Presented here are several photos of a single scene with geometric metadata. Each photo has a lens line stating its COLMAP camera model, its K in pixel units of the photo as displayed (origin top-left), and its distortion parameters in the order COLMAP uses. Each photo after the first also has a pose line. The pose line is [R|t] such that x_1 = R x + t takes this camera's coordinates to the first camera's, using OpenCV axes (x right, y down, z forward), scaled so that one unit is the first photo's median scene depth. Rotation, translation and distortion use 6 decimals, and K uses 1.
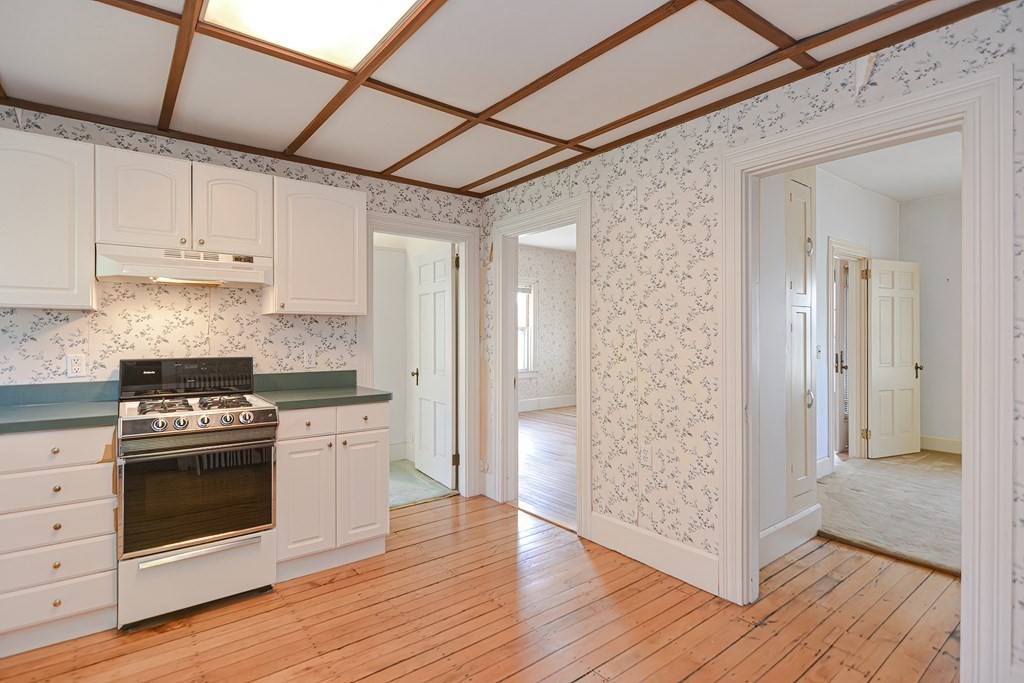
lens RADIAL K [[509.0, 0, 521.8], [0, 509.0, 342.9], [0, 0, 1]] dist [0.003956, -0.008716]
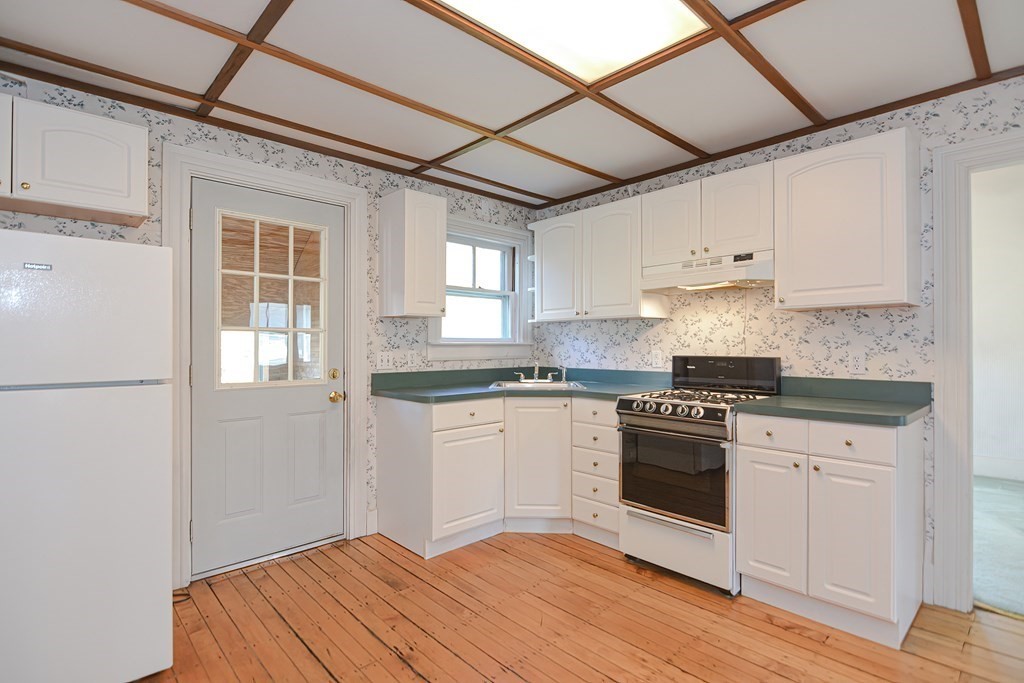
lens RADIAL K [[509.0, 0, 502.5], [0, 509.0, 343.3], [0, 0, 1]] dist [0.003956, -0.008716]
pose [[0.048821, -0.003554, -0.998801, 0.407528], [-0.005877, 0.999975, -0.003845, 0.008831], [0.998790, 0.006057, 0.048799, 0.463535]]
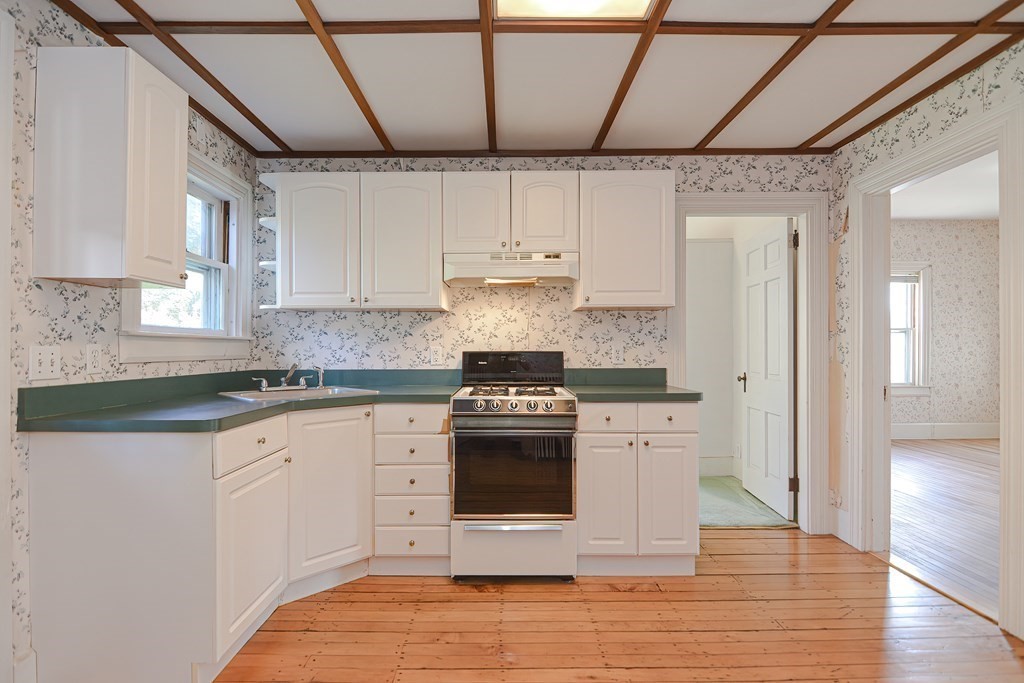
lens RADIAL K [[509.0, 0, 494.6], [0, 509.0, 351.8], [0, 0, 1]] dist [0.003956, -0.008716]
pose [[0.776675, 0.001937, -0.629898, 0.016767], [-0.003178, 0.999995, -0.000843, 0.031415], [0.629893, 0.002657, 0.776677, 0.108859]]
